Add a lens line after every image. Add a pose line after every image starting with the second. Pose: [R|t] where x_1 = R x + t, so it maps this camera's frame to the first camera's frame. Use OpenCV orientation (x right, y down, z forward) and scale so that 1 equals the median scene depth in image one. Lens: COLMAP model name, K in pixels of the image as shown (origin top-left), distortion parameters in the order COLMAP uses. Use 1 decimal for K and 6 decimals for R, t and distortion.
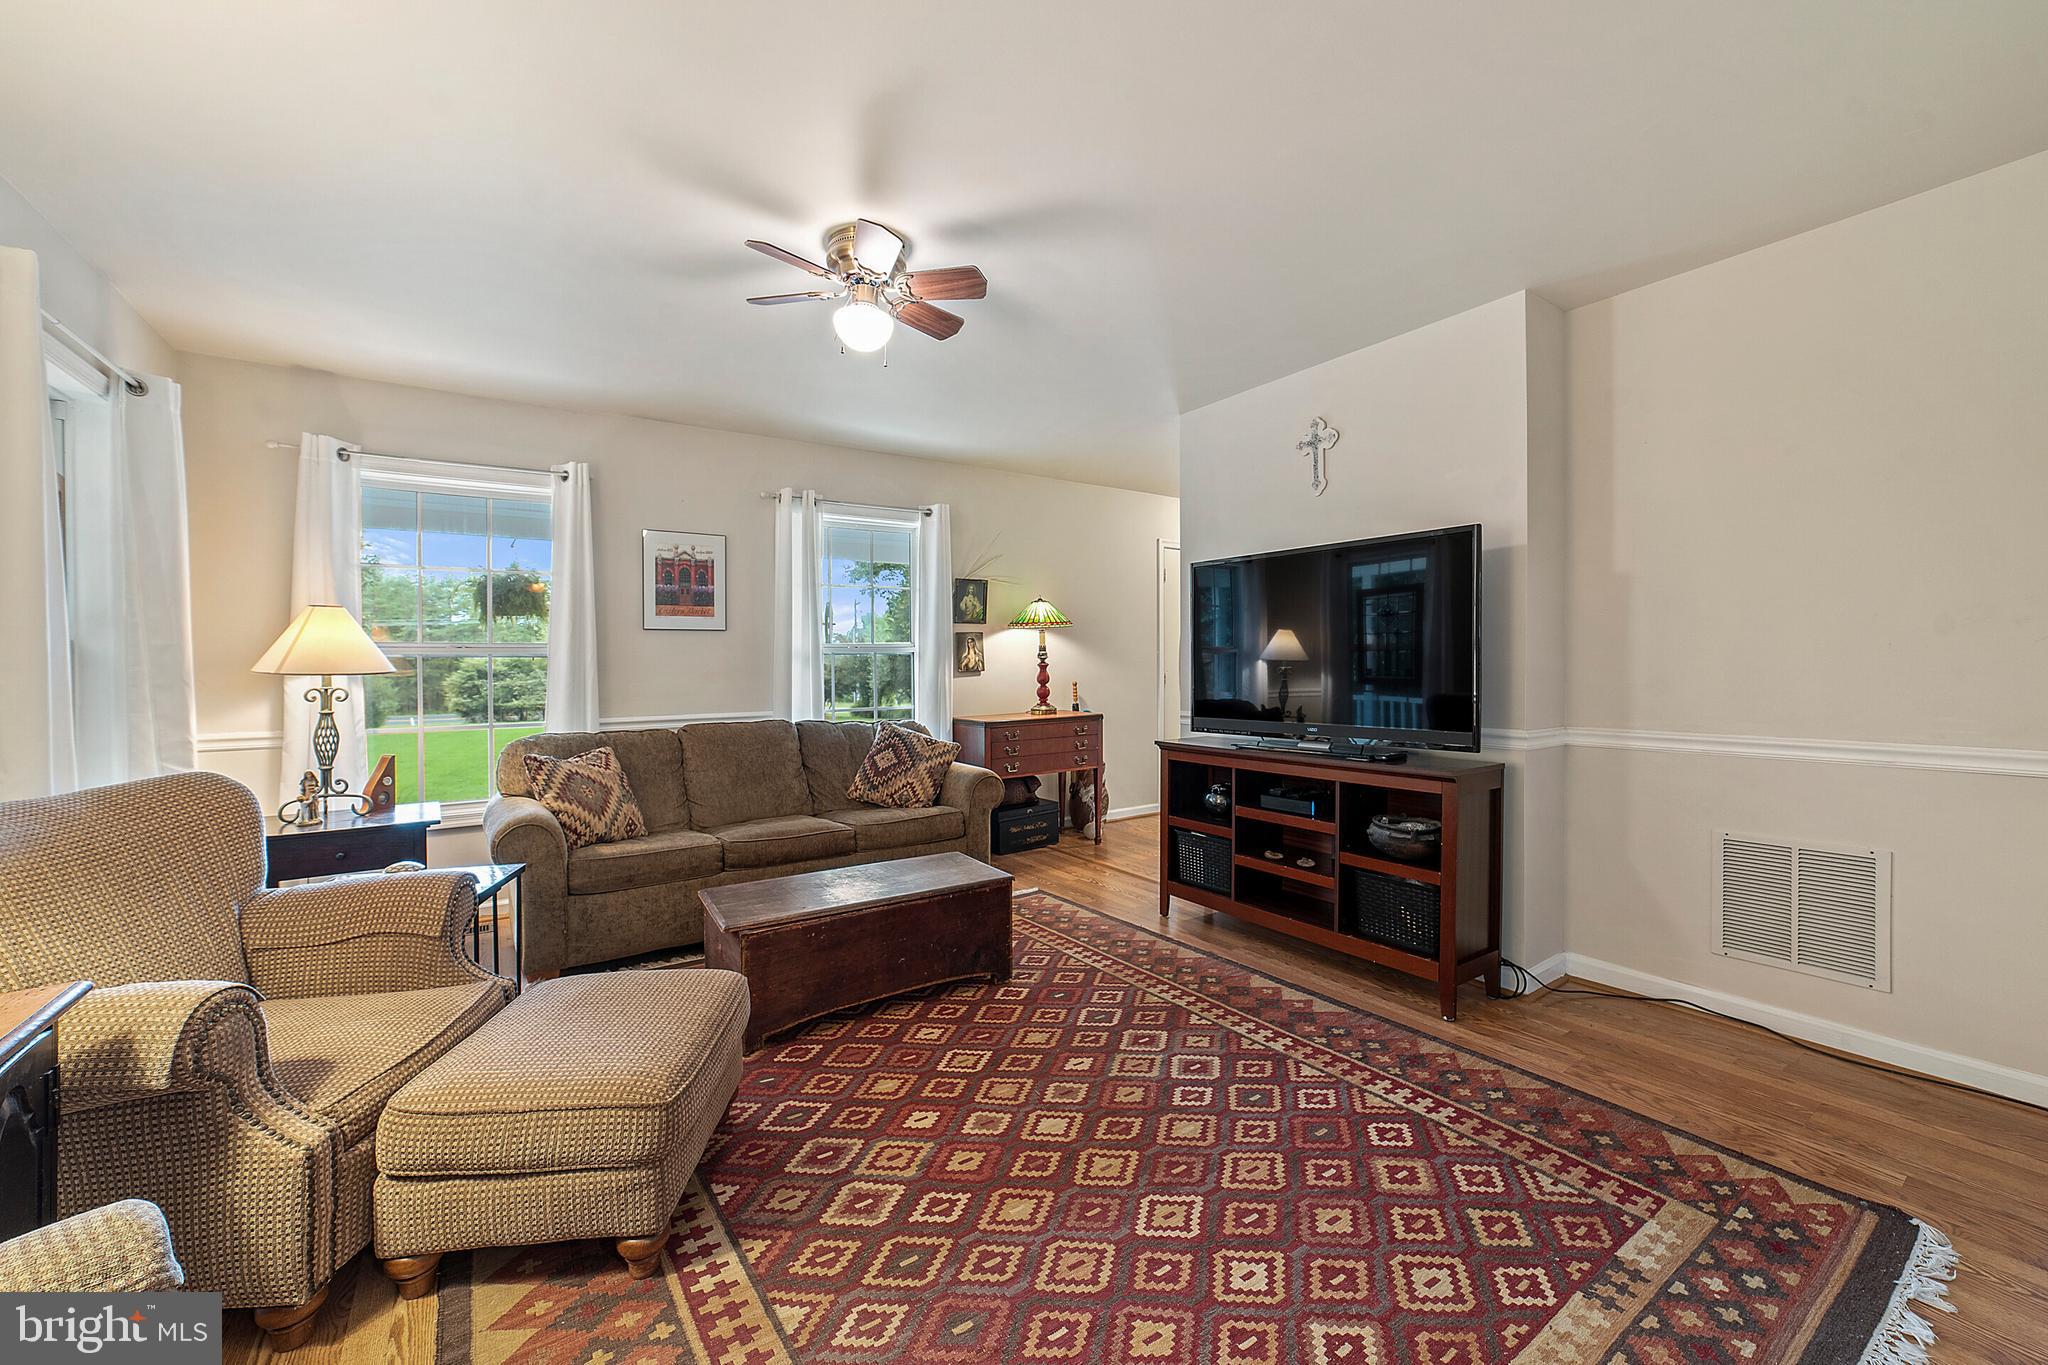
lens RADIAL K [[787.5, 0, 1011.8], [0, 787.5, 671.1], [0, 0, 1]] dist [-0.020620, 0.005655]
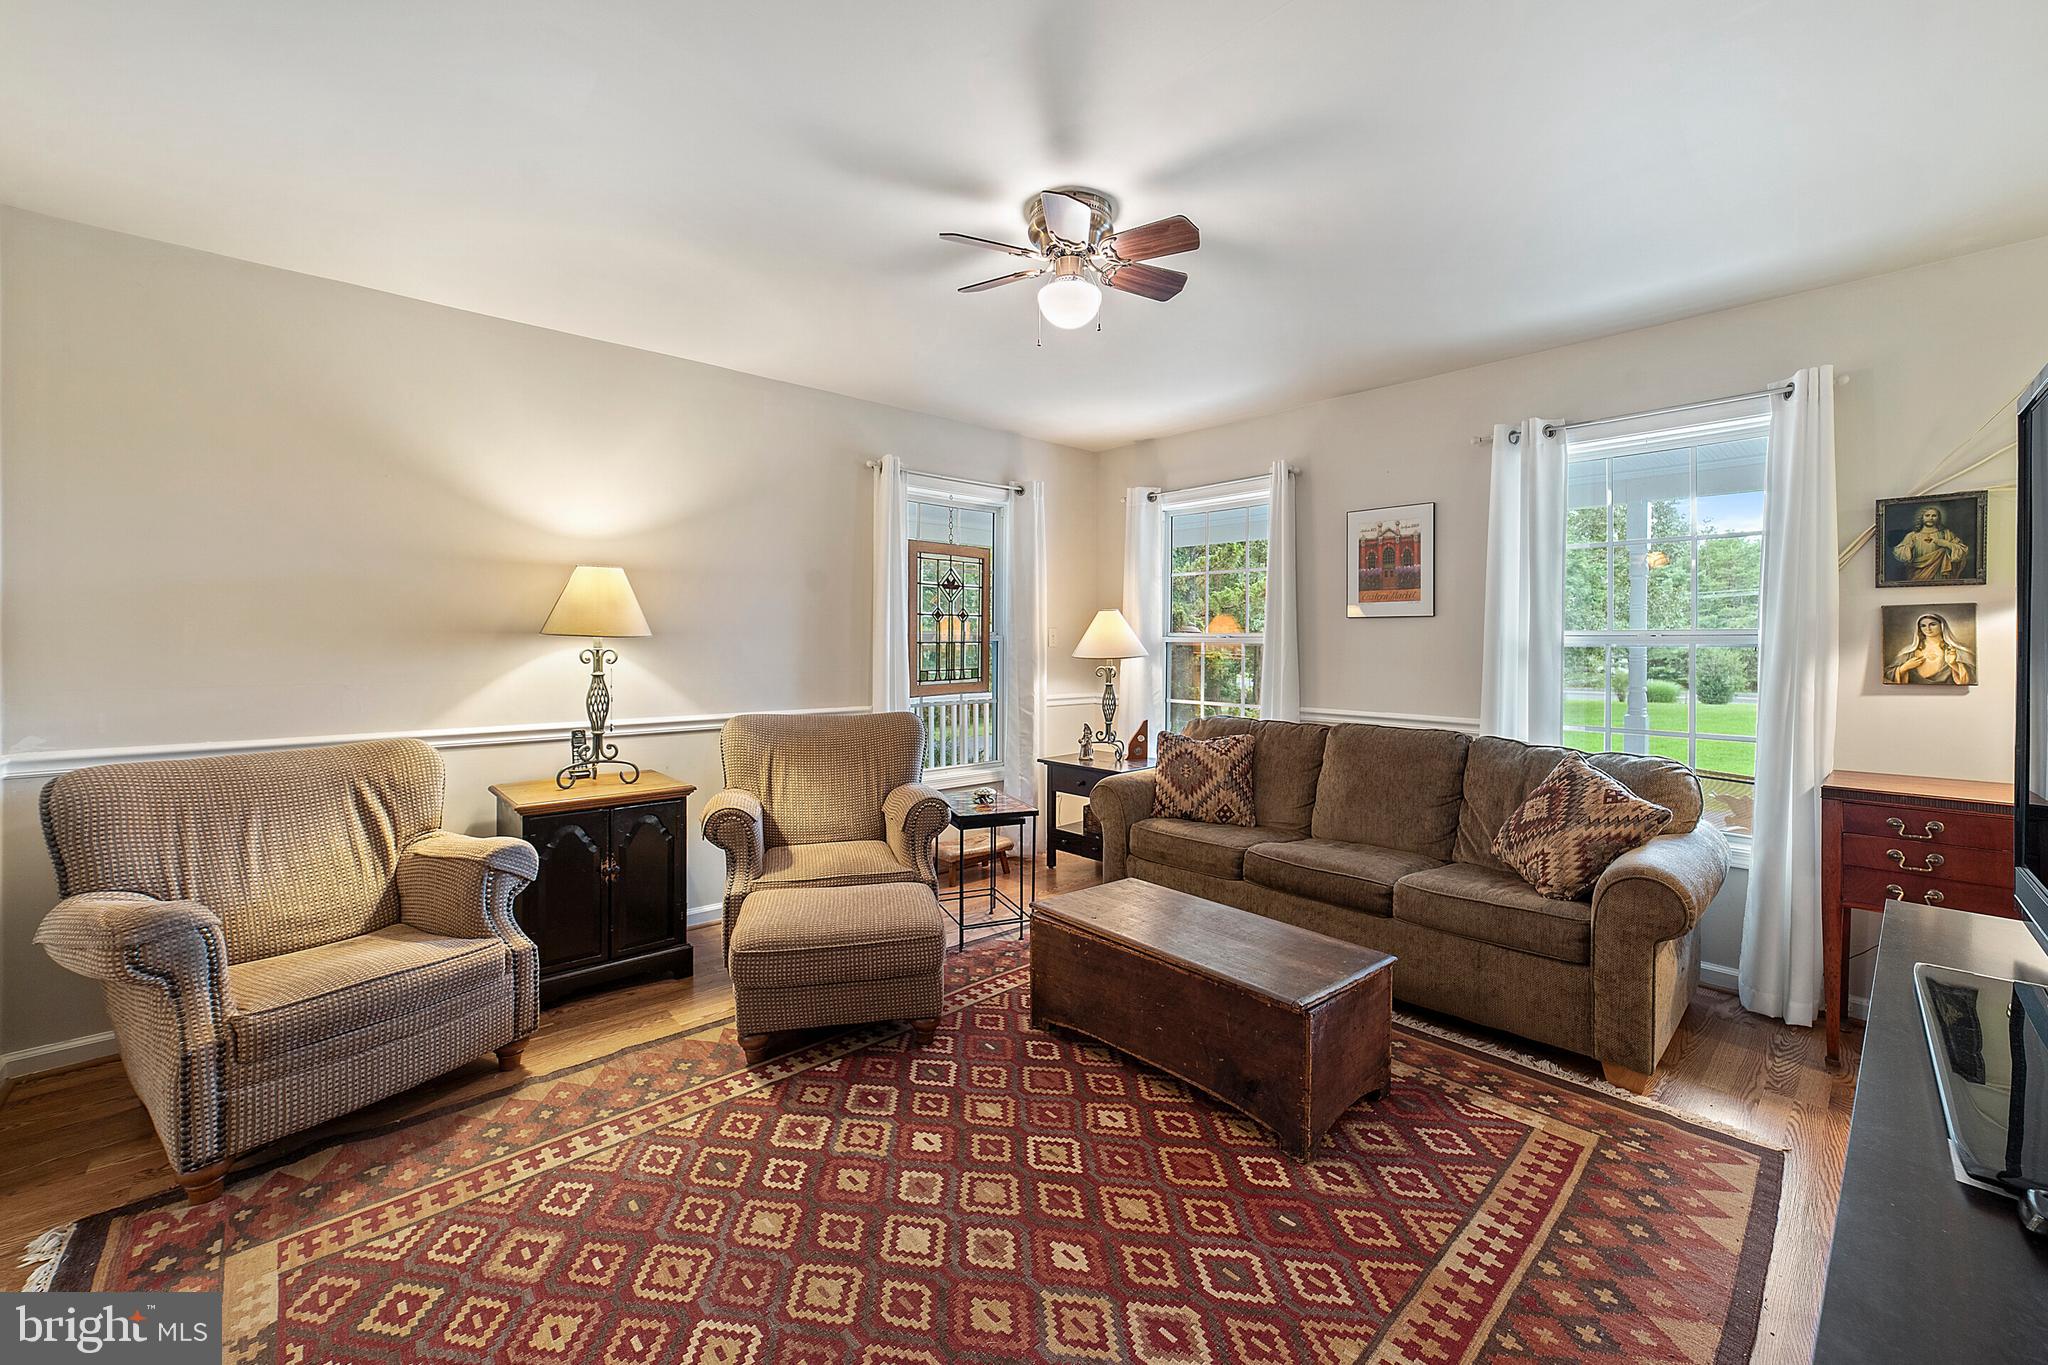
lens RADIAL K [[818.6, 0, 1050.9], [0, 818.6, 643.9], [0, 0, 1]] dist [-0.019297, 0.002214]
pose [[0.161258, 0.015903, -0.986784, 0.758954], [-0.014821, 0.999796, 0.013690, -0.051269], [0.986801, 0.012418, 0.161461, 0.832193]]
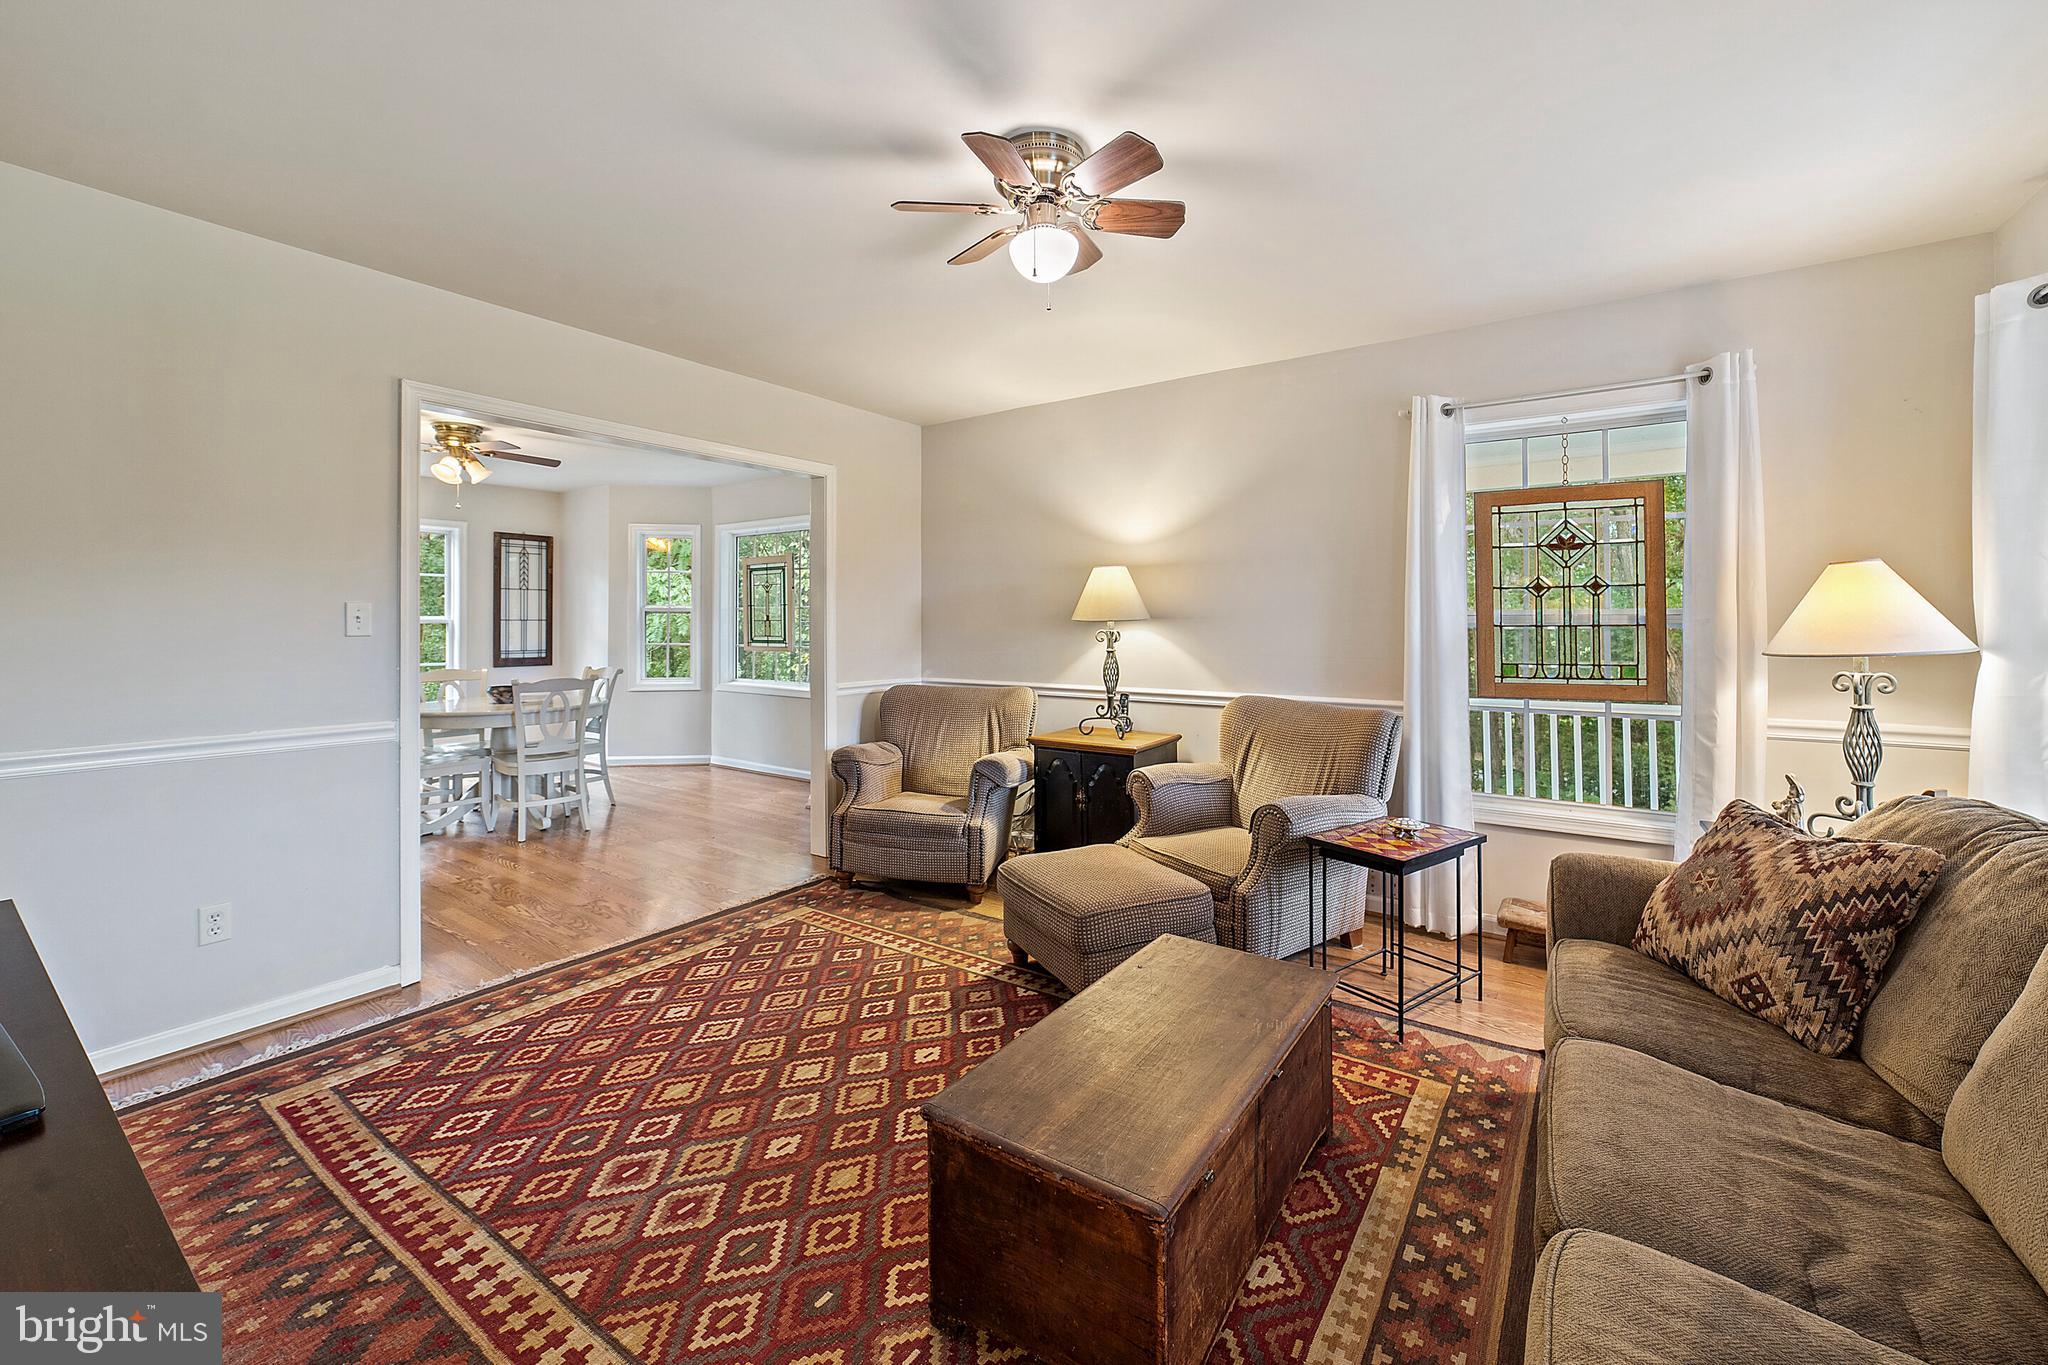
lens RADIAL K [[818.6, 0, 1020.8], [0, 818.6, 613.8], [0, 0, 1]] dist [-0.019297, 0.002214]
pose [[-0.932440, 0.006128, -0.361273, 0.151703], [0.006876, 0.999976, -0.000785, -0.049946], [0.361259, -0.003216, -0.932460, 1.816609]]
